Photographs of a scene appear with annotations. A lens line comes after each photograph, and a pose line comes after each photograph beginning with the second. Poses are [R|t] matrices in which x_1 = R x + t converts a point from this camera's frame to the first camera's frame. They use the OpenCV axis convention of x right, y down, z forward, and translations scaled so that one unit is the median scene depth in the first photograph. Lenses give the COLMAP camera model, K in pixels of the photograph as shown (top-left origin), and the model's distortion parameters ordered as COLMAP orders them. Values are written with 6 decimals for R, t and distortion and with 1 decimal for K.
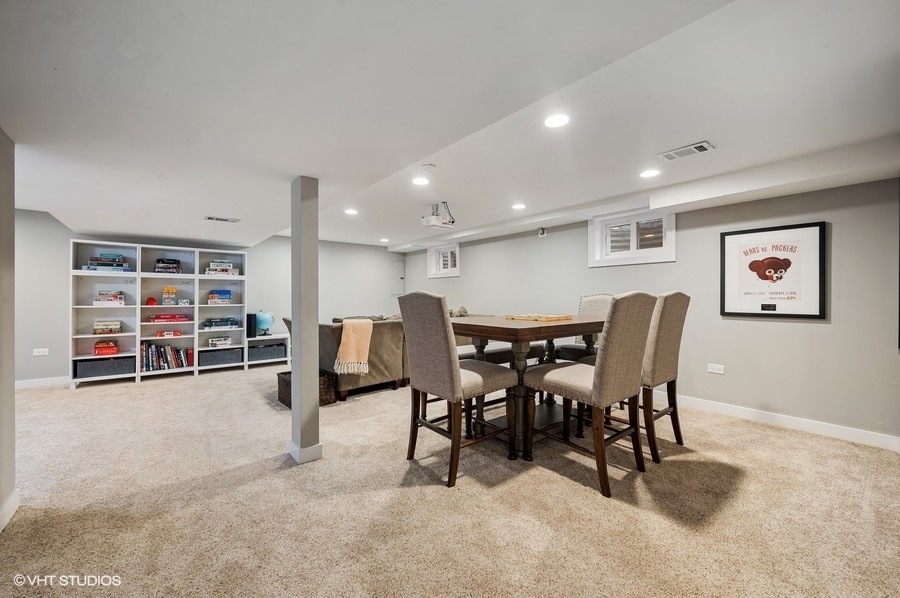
lens RADIAL K [[351.8, 0, 443.2], [0, 351.8, 298.1], [0, 0, 1]] dist [-0.001220, -0.000116]
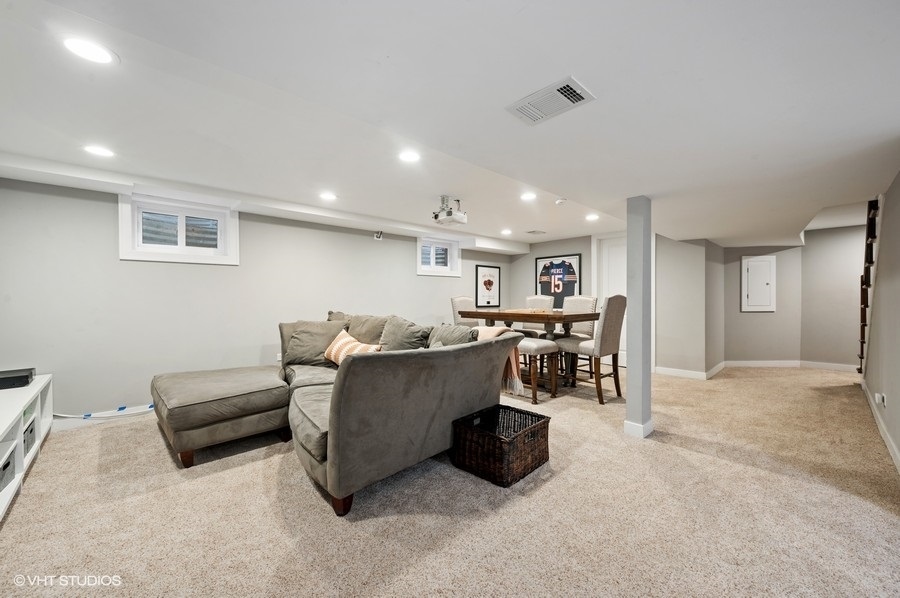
lens RADIAL K [[351.8, 0, 443.2], [0, 351.8, 298.1], [0, 0, 1]] dist [-0.001220, -0.000116]
pose [[-0.010983, 0.009107, 0.999898, -0.936075], [0.007298, 0.999933, -0.009027, 0.011381], [-0.999913, 0.007199, -0.011049, 1.000028]]
